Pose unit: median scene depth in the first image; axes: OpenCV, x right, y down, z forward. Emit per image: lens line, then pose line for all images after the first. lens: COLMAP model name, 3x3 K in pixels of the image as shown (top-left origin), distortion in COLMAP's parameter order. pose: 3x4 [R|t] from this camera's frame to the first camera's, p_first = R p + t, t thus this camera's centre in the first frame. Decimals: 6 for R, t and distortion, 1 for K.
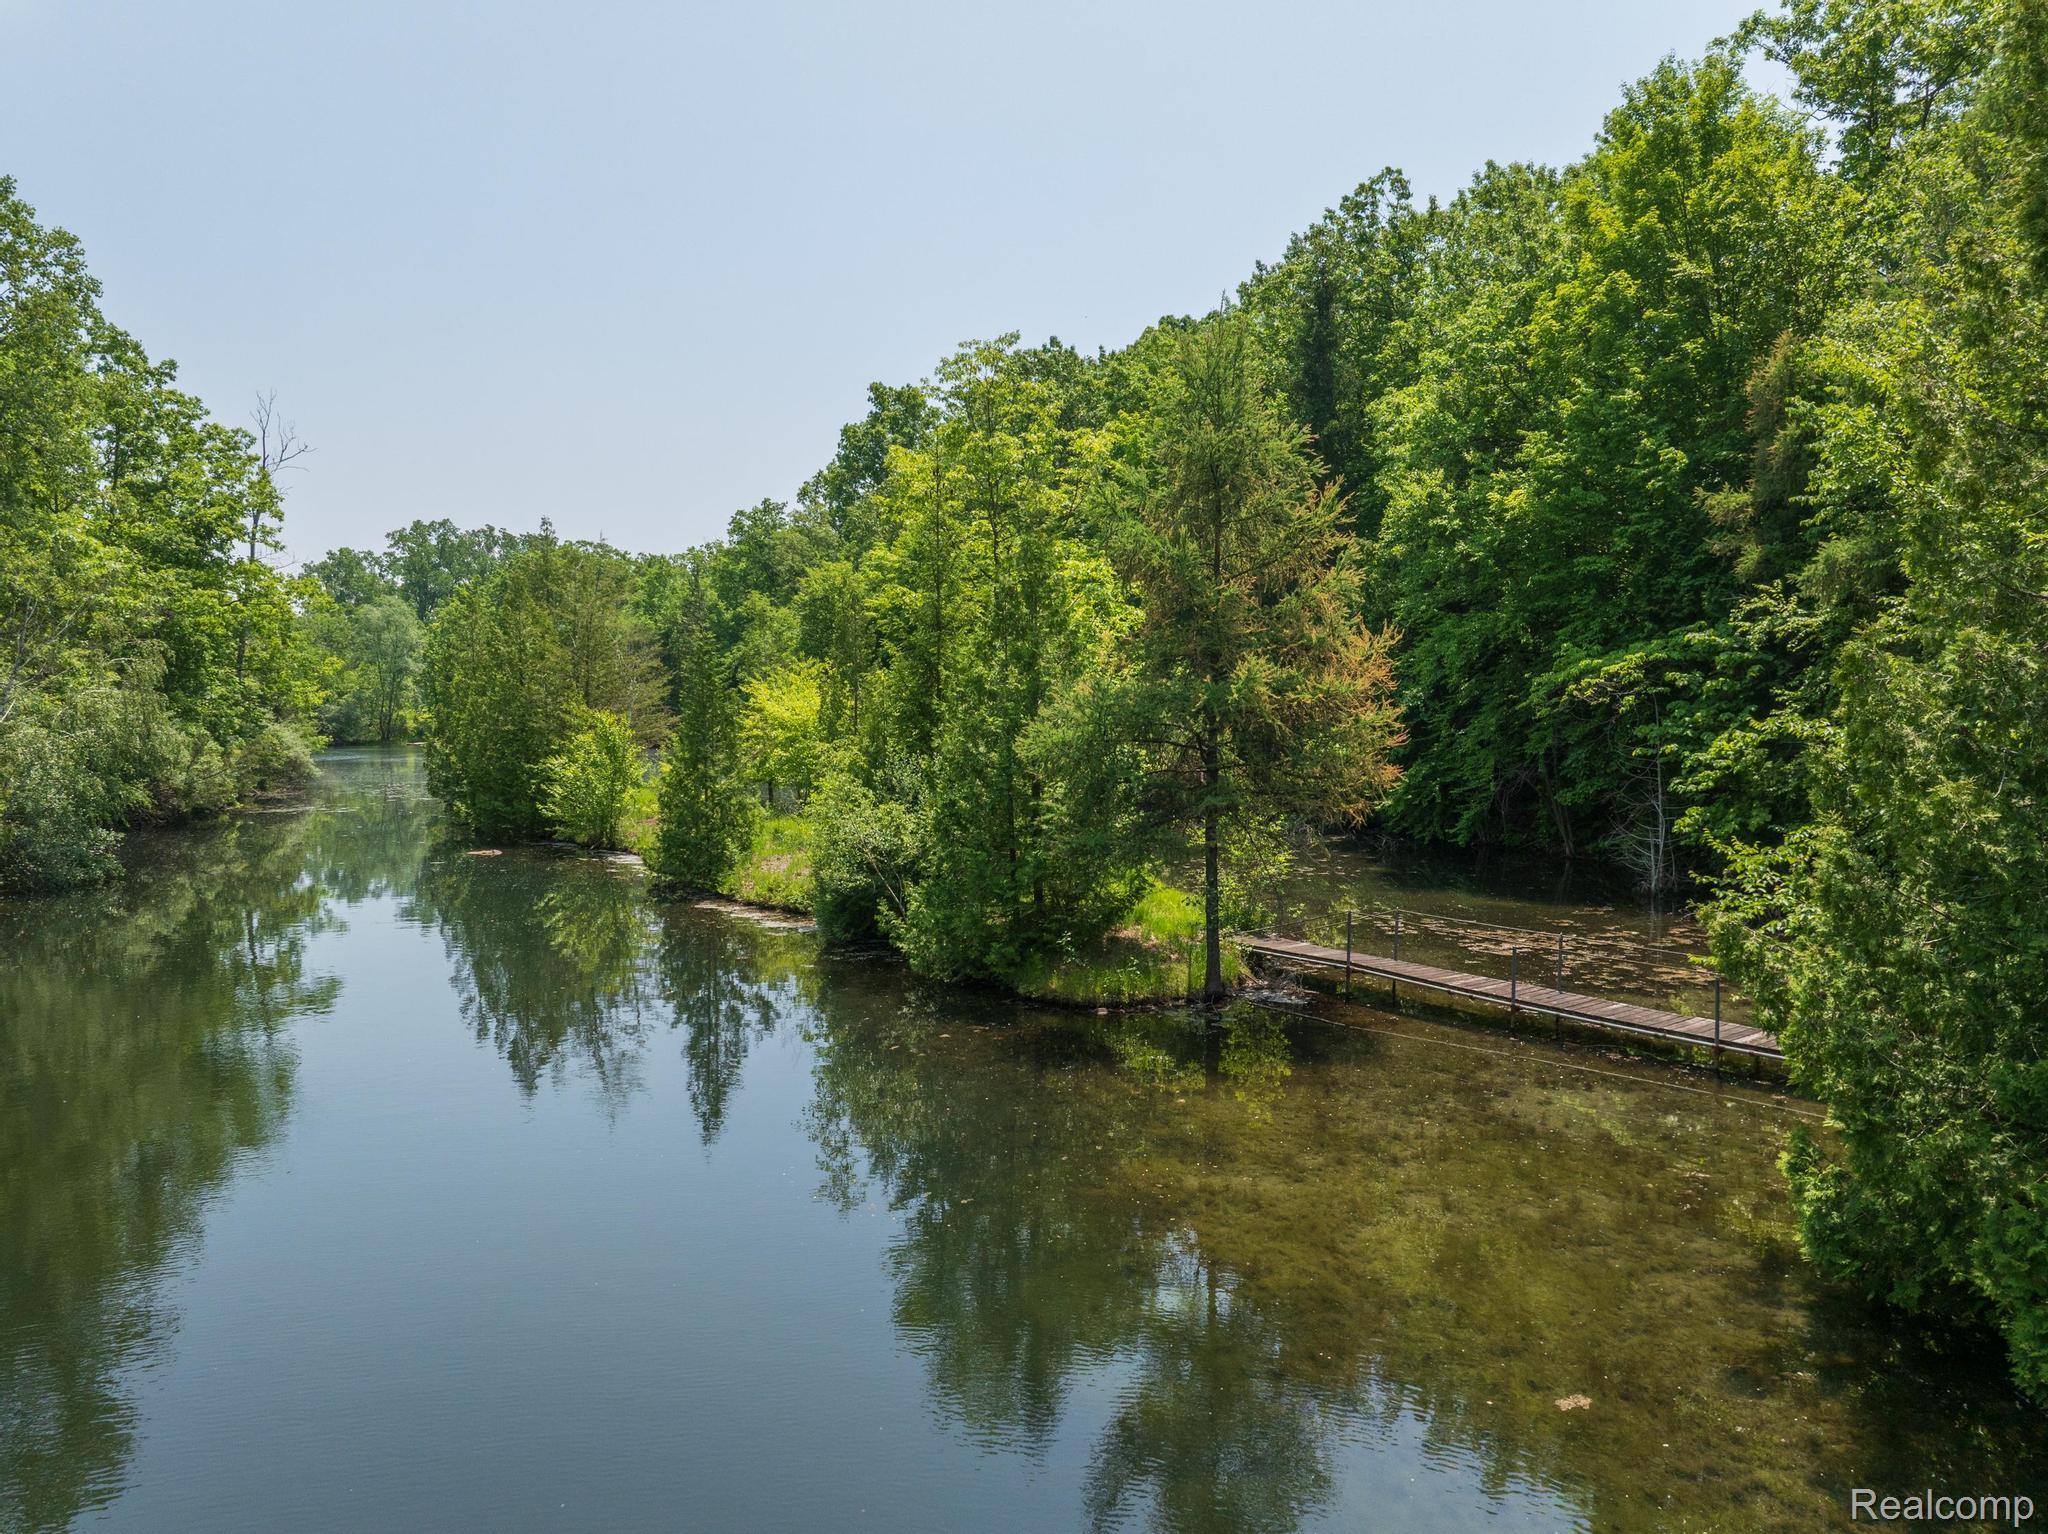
lens RADIAL K [[1445.3, 0, 1035.2], [0, 1445.3, 759.7], [0, 0, 1]] dist [-0.051065, 0.021155]
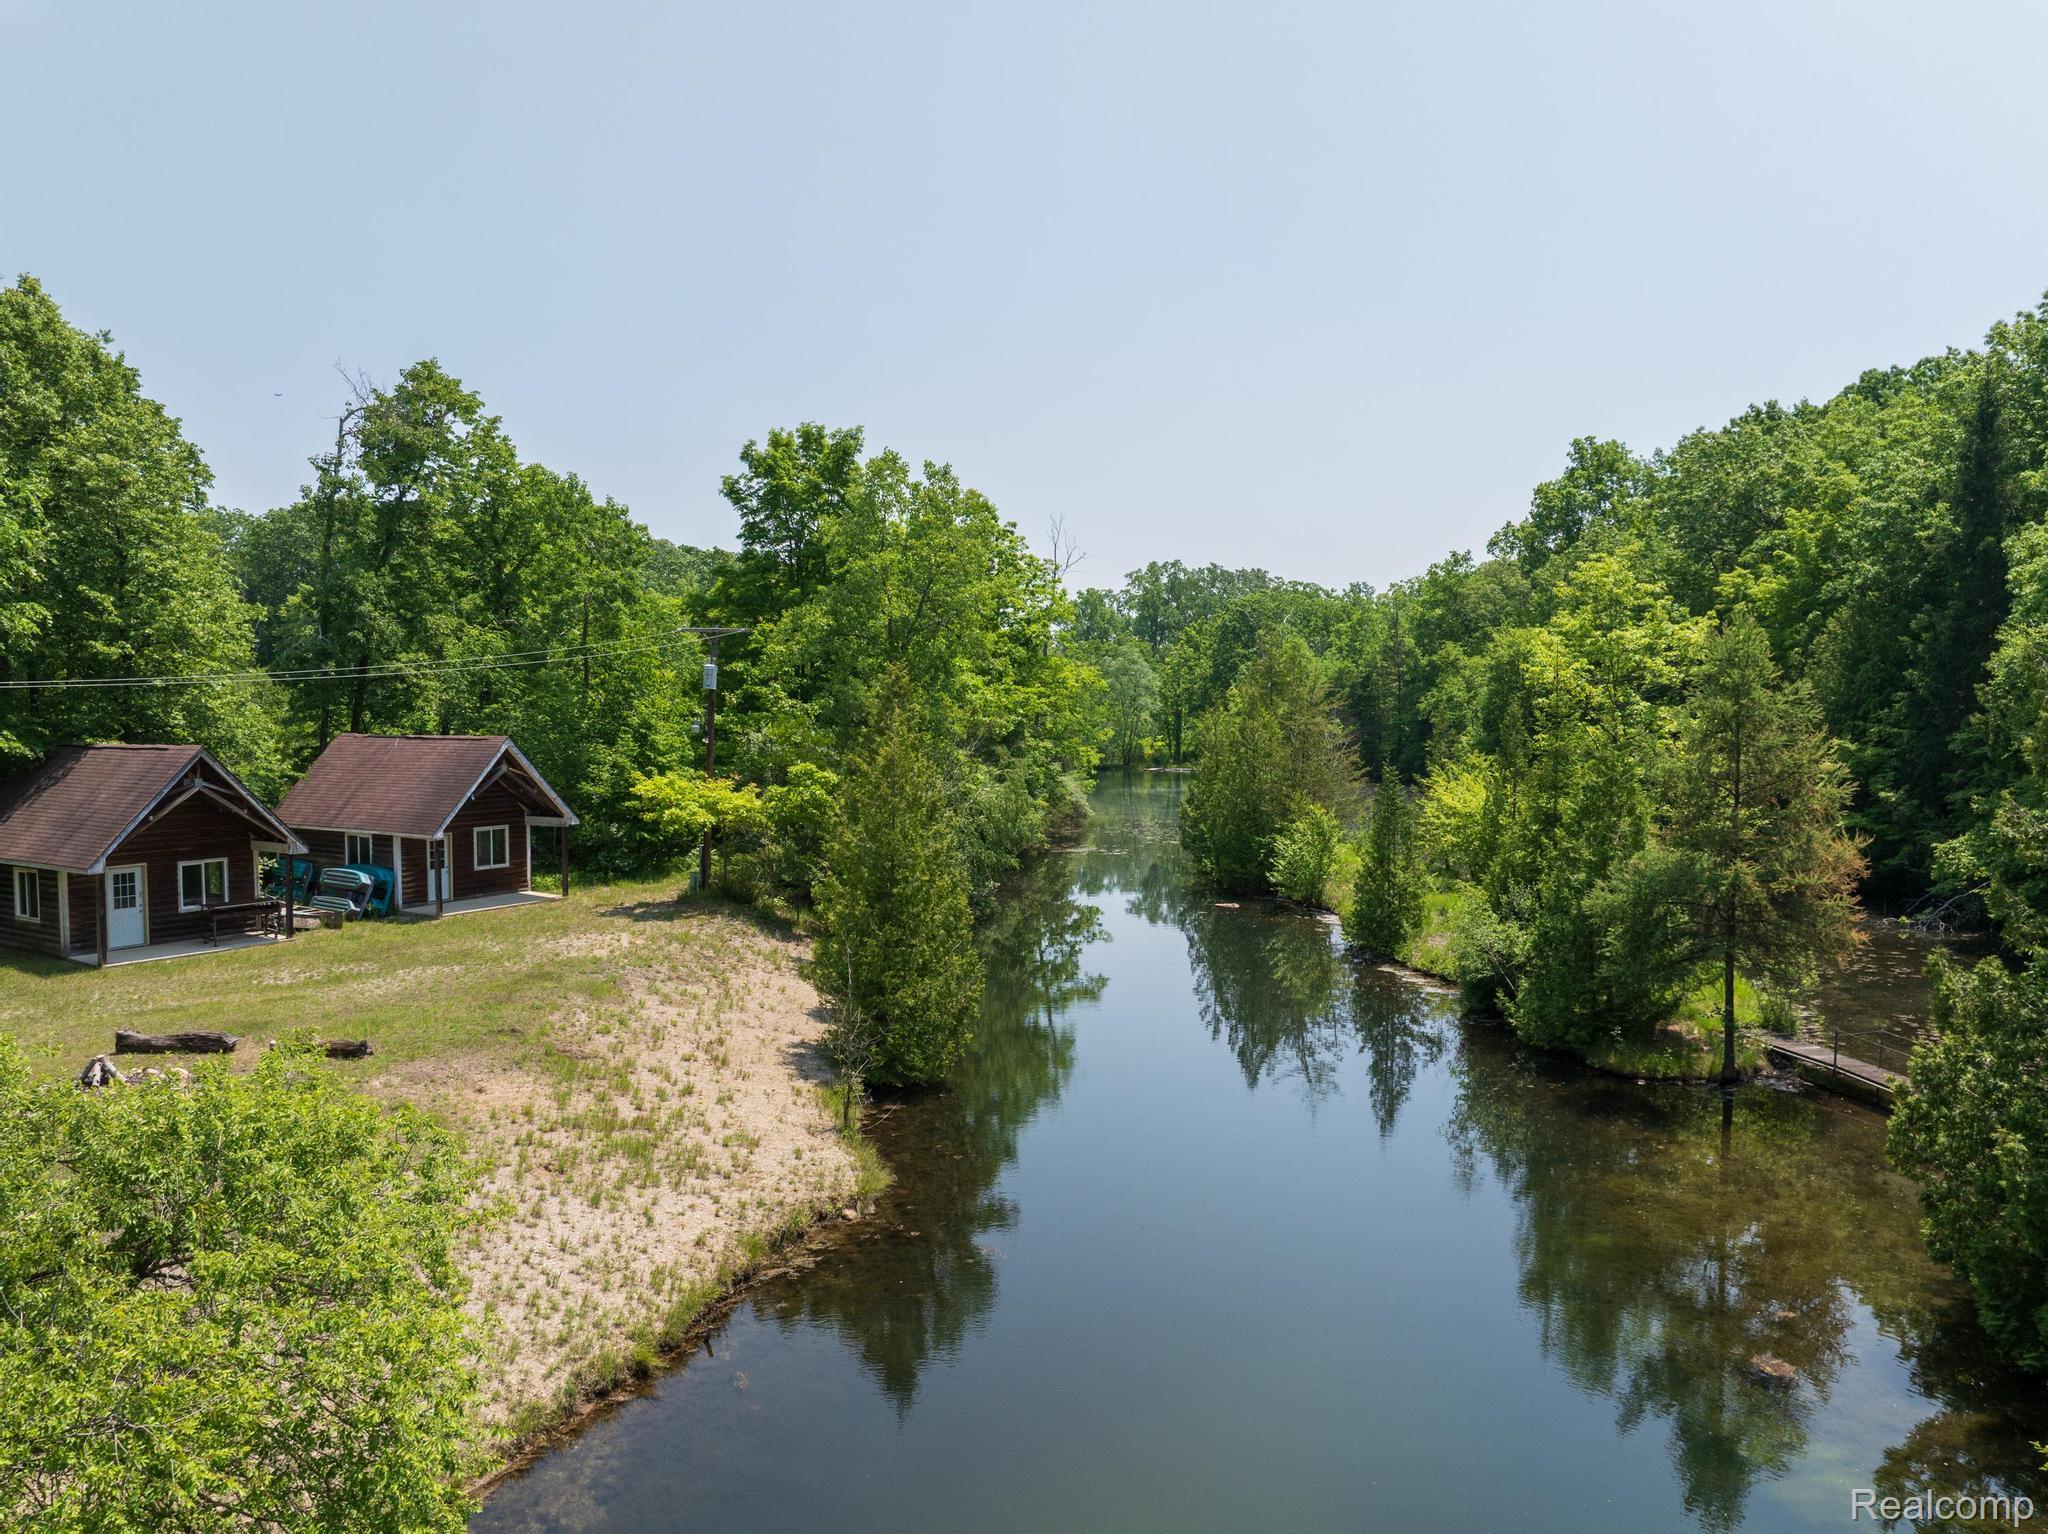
lens RADIAL K [[1445.3, 0, 1032.9], [0, 1445.3, 758.8], [0, 0, 1]] dist [-0.051065, 0.021155]
pose [[0.887428, 0.019283, -0.460543, 0.098007], [-0.019607, 0.999799, 0.004080, -0.092838], [0.460529, 0.005409, 0.887628, -0.366145]]
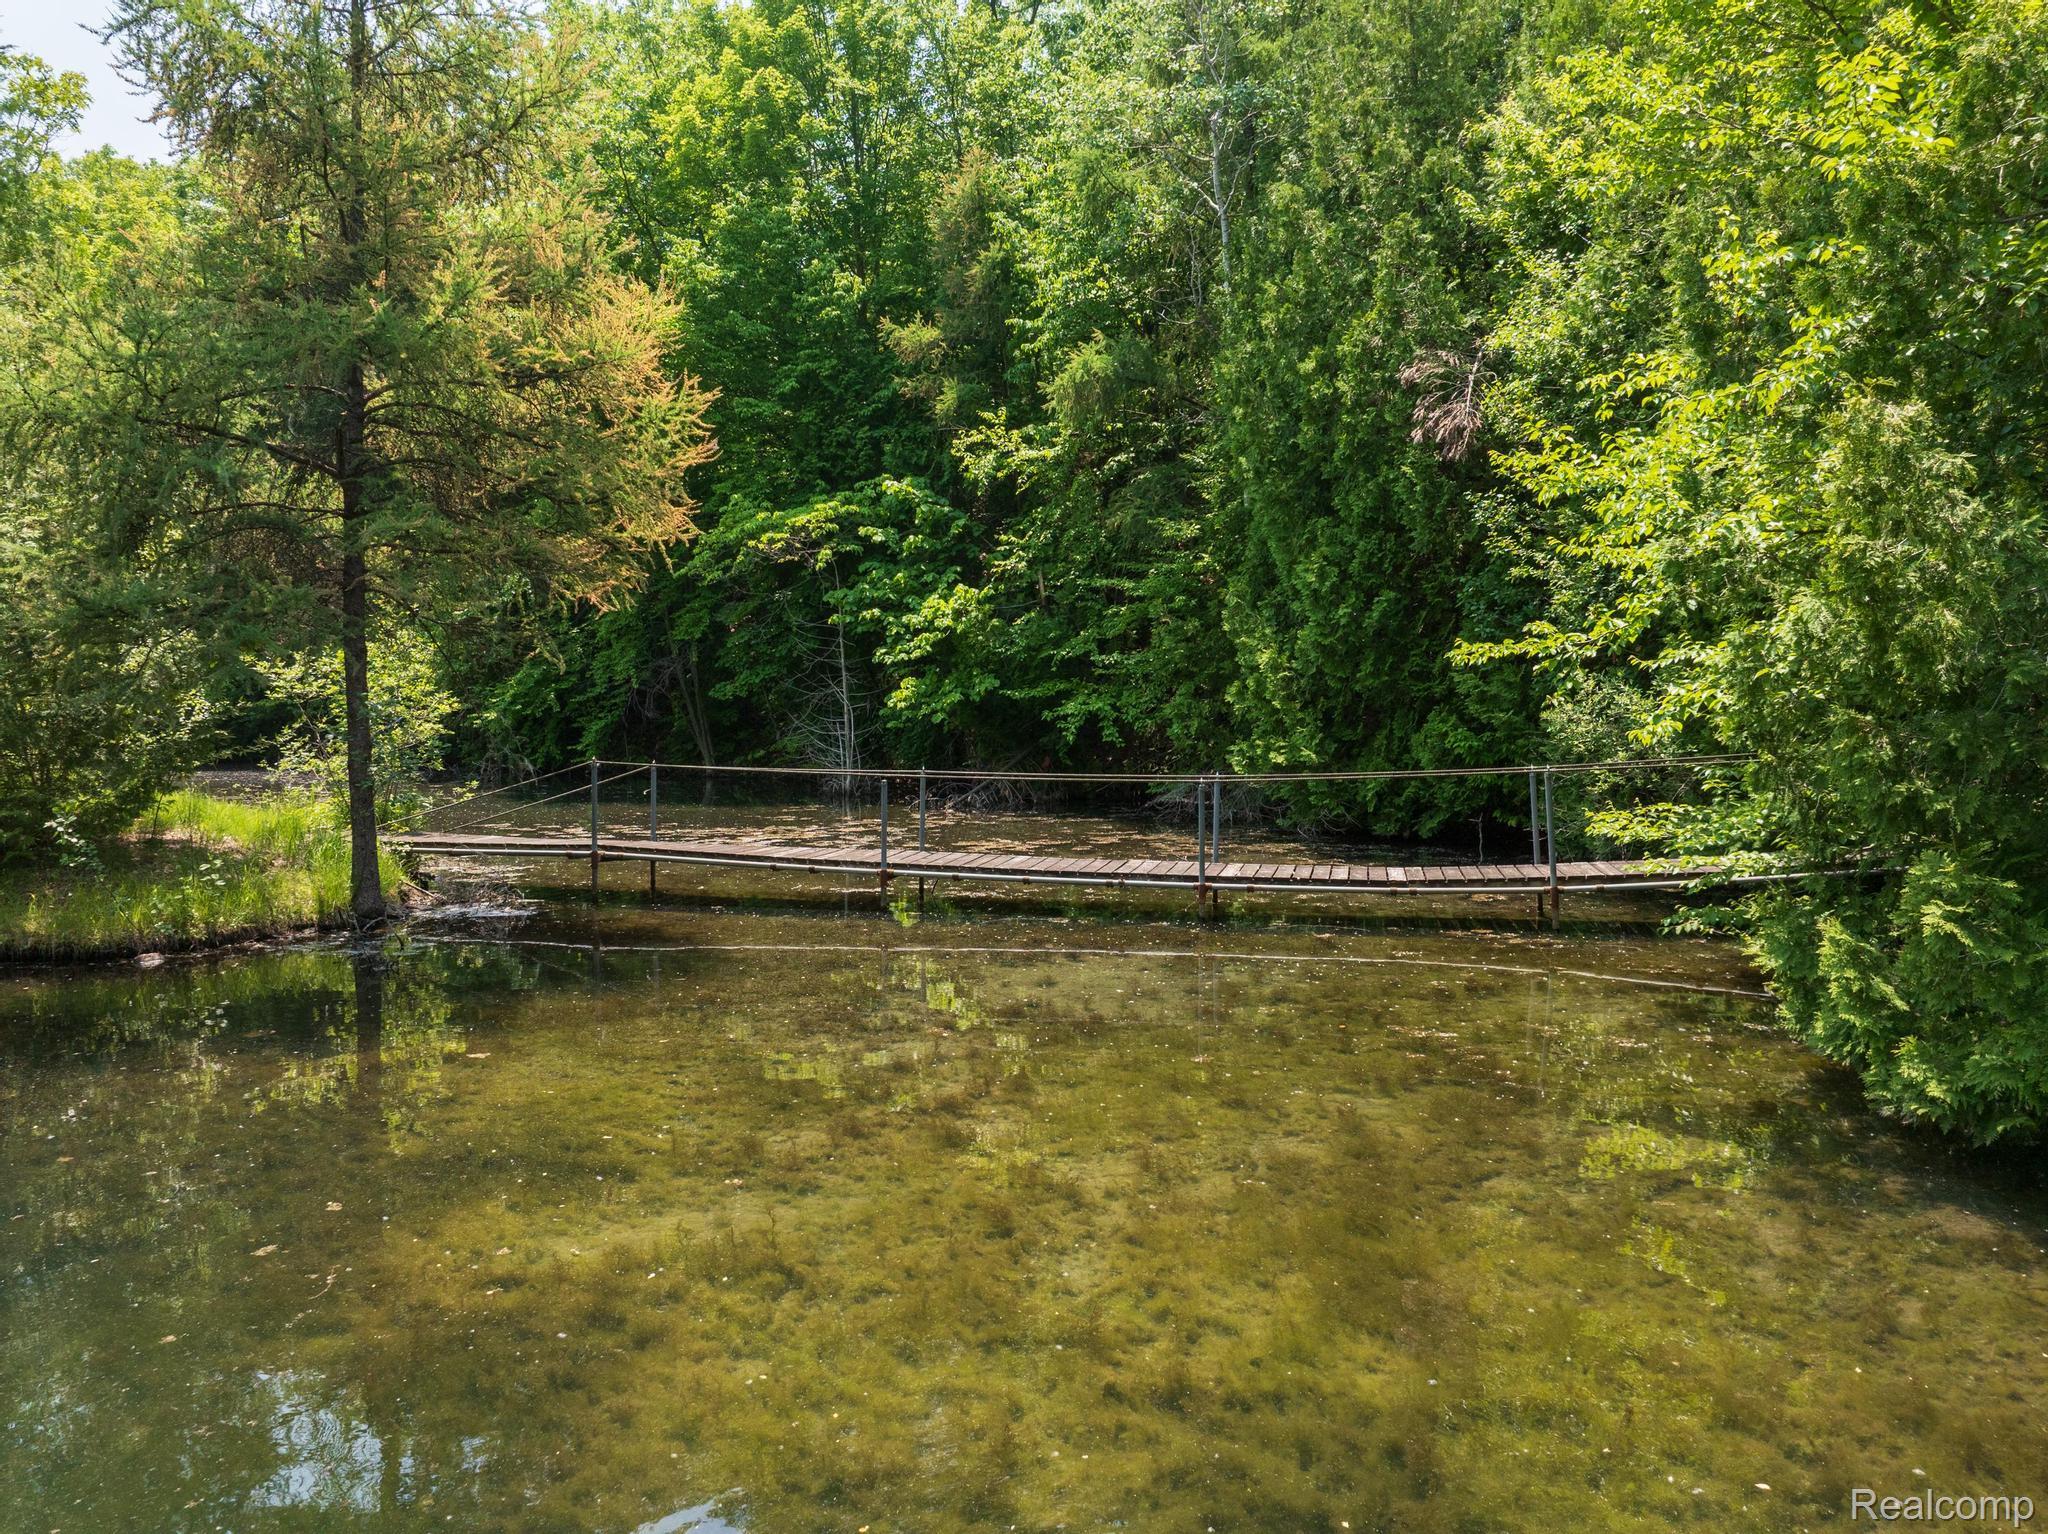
lens RADIAL K [[1445.3, 0, 1040.4], [0, 1445.3, 788.2], [0, 0, 1]] dist [-0.051065, 0.021155]
pose [[0.780408, -0.038073, 0.624111, -0.012369], [0.023710, 0.999229, 0.031308, 0.062951], [-0.624821, -0.009635, 0.780708, 0.243586]]
